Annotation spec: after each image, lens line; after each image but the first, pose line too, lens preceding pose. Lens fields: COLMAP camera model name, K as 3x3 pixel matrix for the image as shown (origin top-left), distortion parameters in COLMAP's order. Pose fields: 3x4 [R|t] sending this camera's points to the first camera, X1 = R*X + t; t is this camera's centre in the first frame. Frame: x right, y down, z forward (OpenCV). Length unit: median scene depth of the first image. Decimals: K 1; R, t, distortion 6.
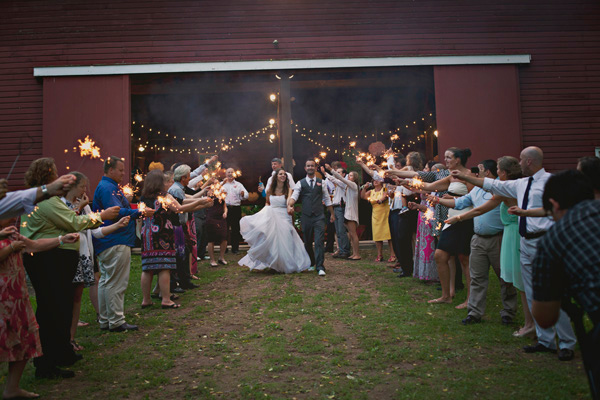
lens RADIAL K [[887.9, 0, 300.0], [0, 887.9, 200.0], [0, 0, 1]] dist [-0.122400, 0.108035]
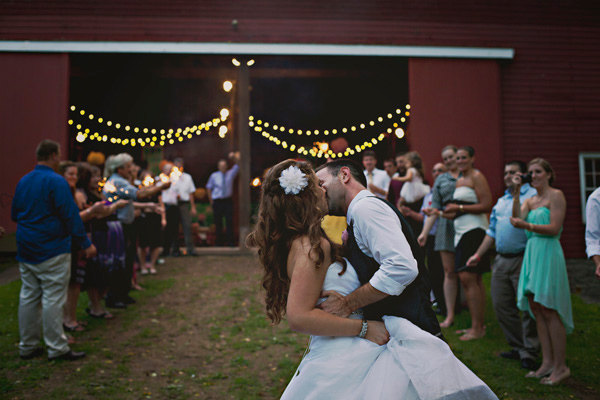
lens RADIAL K [[887.9, 0, 300.0], [0, 887.9, 200.0], [0, 0, 1]] dist [-0.122400, 0.108035]
pose [[0.997195, 0.031364, 0.067954, -0.017123], [-0.031488, 0.999504, 0.000741, -0.001866], [-0.067897, -0.002879, 0.997688, 0.100860]]
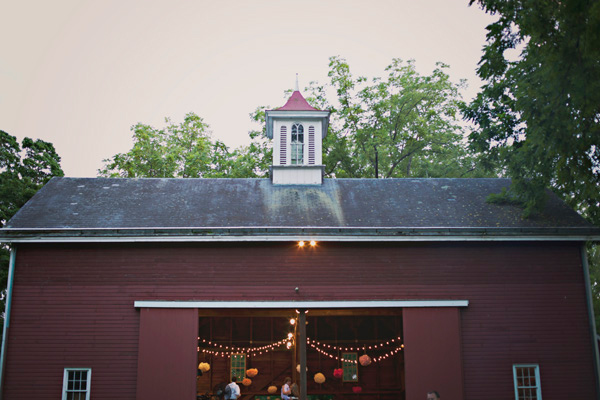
lens RADIAL K [[907.8, 0, 300.0], [0, 907.8, 200.0], [0, 0, 1]] dist [-0.134877, 0.094754]
pose [[0.999630, 0.025879, -0.008383, -0.013456], [-0.027020, 0.980259, -0.195862, -0.025839], [0.003149, 0.196016, 0.980596, -0.532988]]
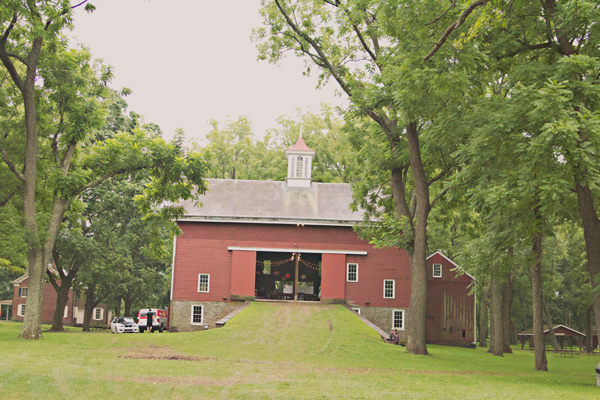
lens RADIAL K [[887.9, 0, 300.0], [0, 887.9, 200.0], [0, 0, 1]] dist [-0.122400, 0.108035]
pose [[0.997911, 0.062052, -0.017997, 0.044536], [-0.062636, 0.997458, -0.033973, -0.237083], [0.015843, 0.035029, 0.999261, -2.625005]]
